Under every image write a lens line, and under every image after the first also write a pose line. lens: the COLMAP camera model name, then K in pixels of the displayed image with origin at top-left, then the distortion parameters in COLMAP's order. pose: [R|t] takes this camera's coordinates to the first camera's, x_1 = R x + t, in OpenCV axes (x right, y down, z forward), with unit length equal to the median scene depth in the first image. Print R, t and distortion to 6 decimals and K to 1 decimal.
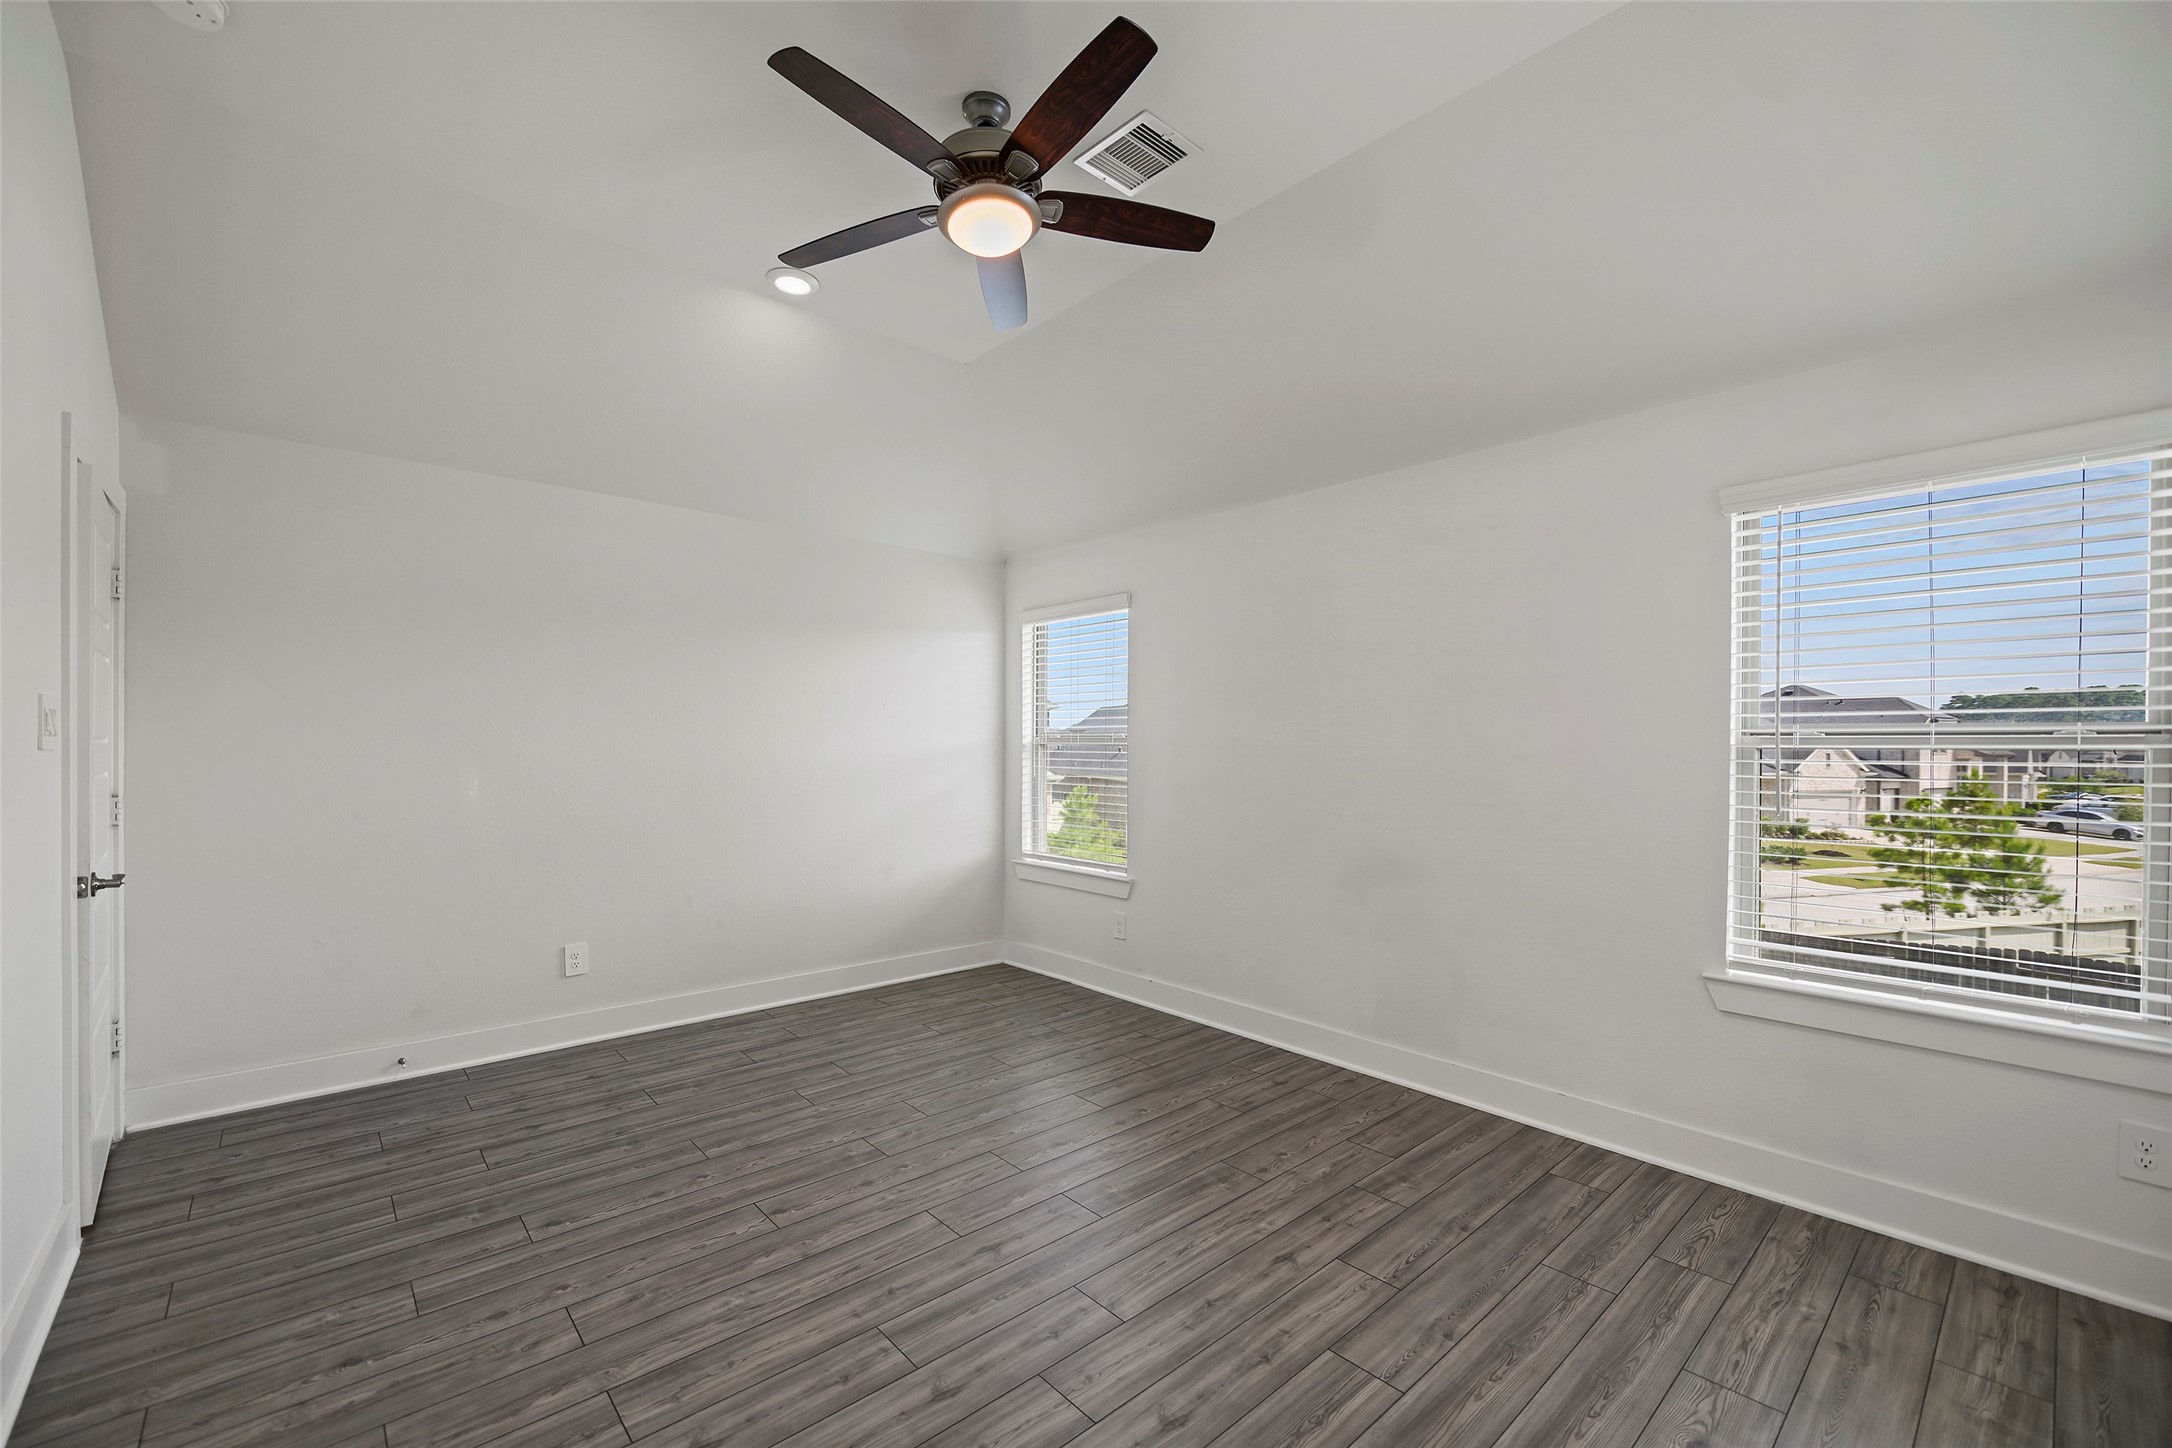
lens RADIAL K [[884.6, 0, 1091.0], [0, 884.6, 740.3], [0, 0, 1]] dist [-0.002224, -0.000258]
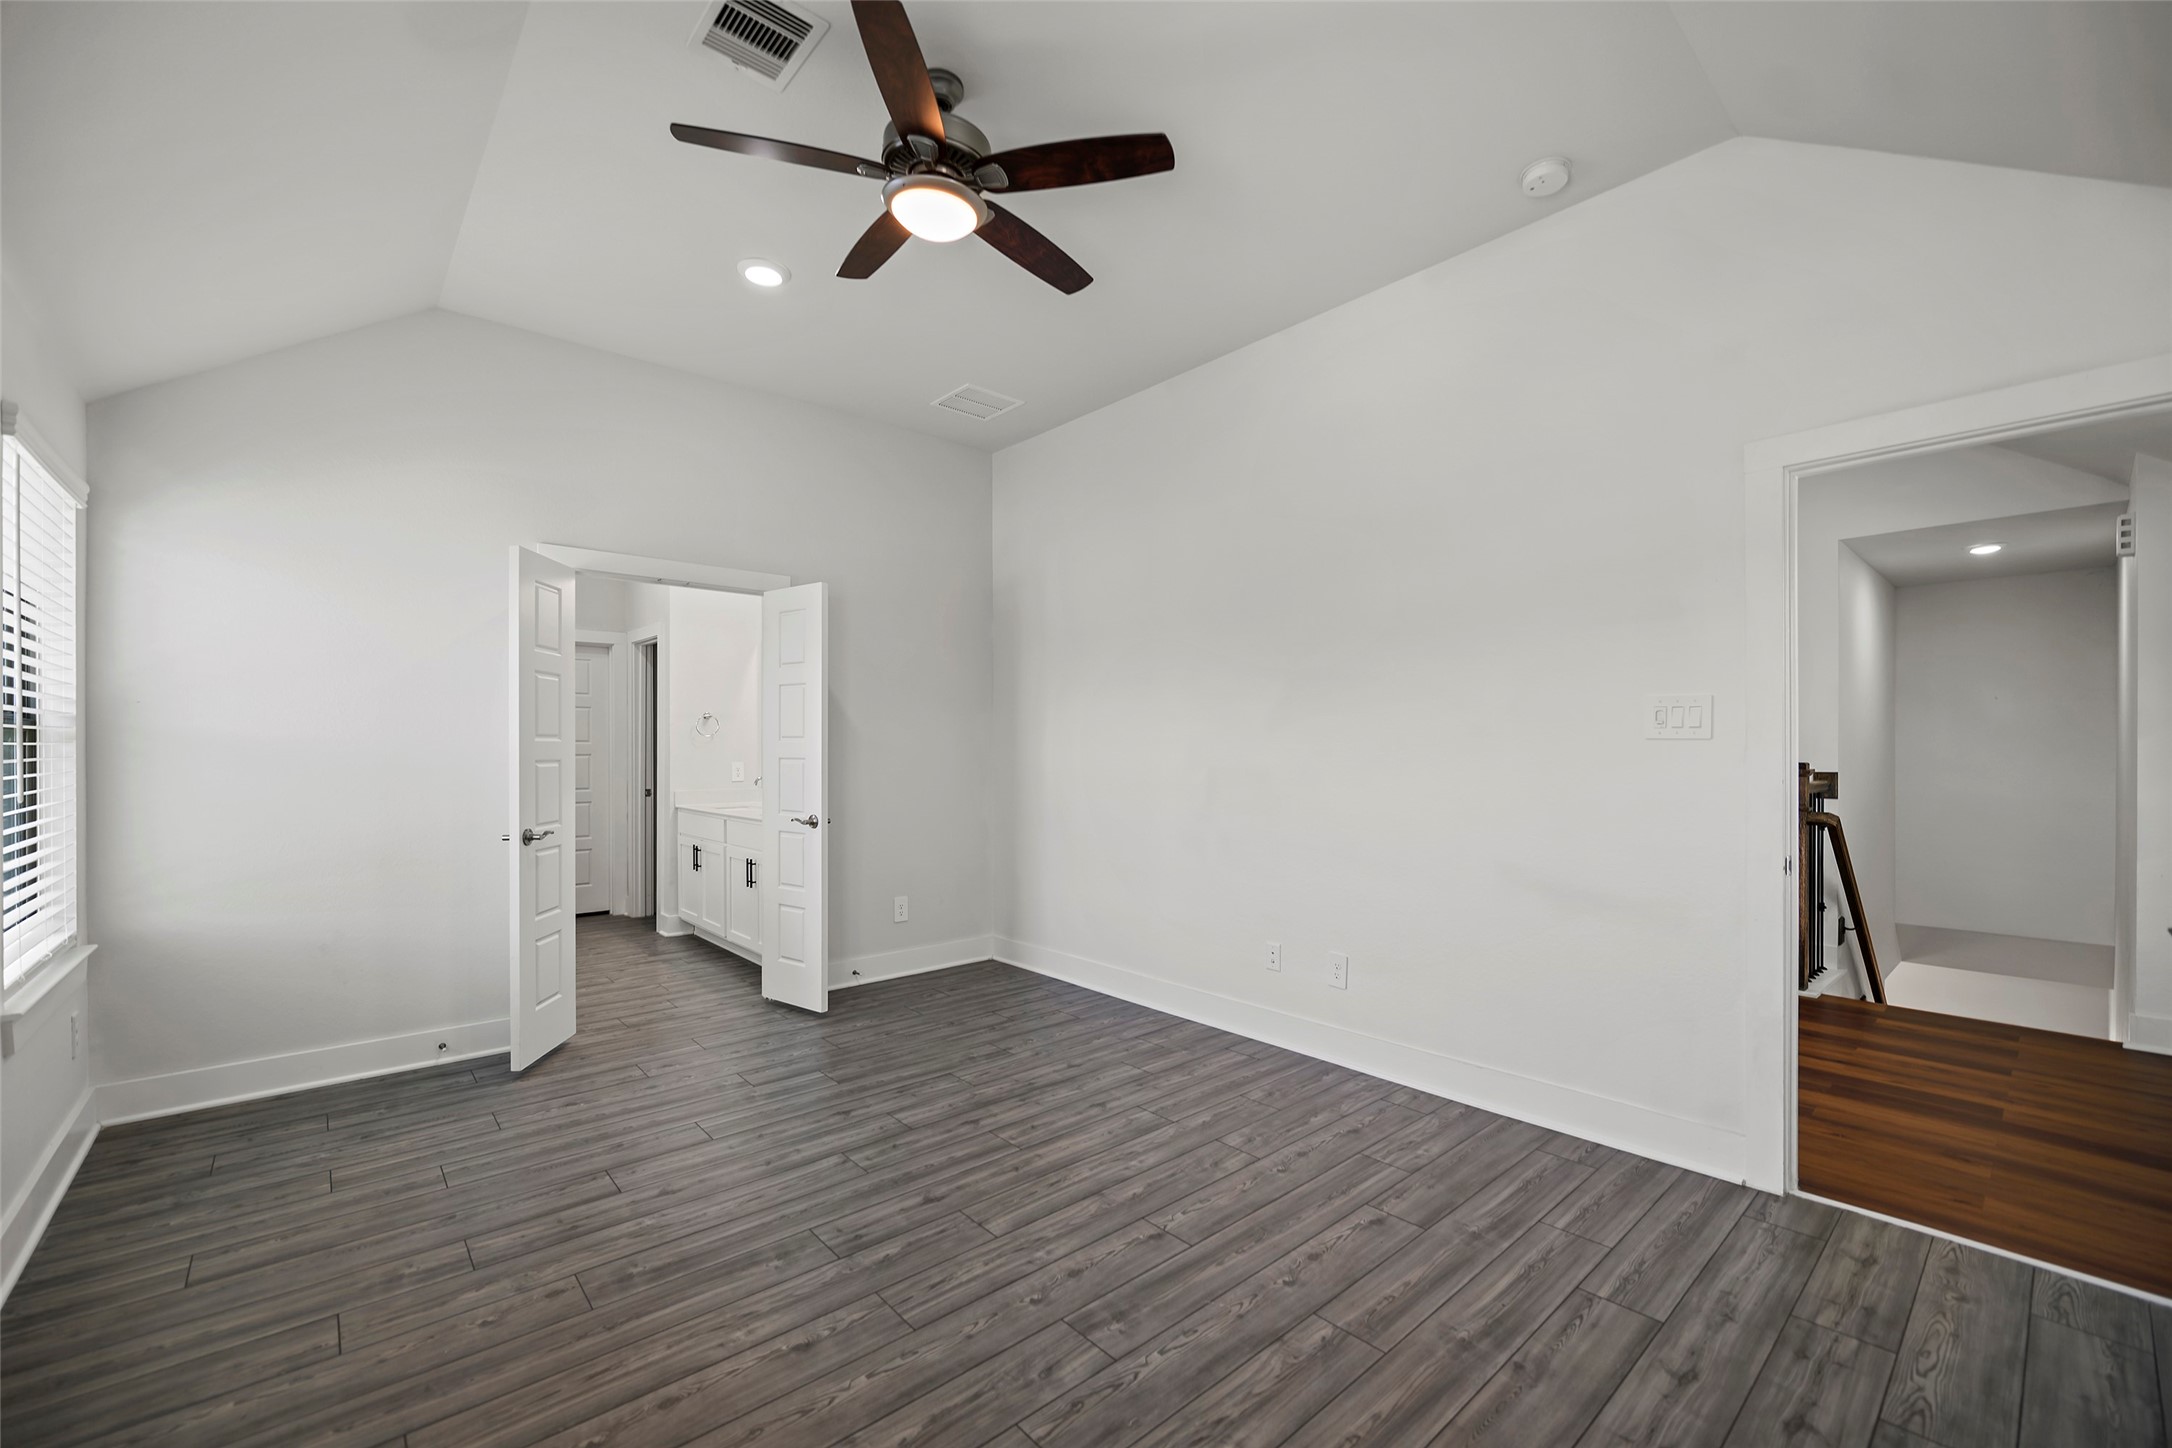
lens RADIAL K [[884.6, 0, 1099.9], [0, 884.6, 735.8], [0, 0, 1]] dist [-0.002224, -0.000258]
pose [[-0.999989, -0.004635, -0.000043, -0.305877], [-0.004634, 0.999863, -0.015863, 0.027014], [0.000116, -0.015863, -0.999874, 2.026255]]
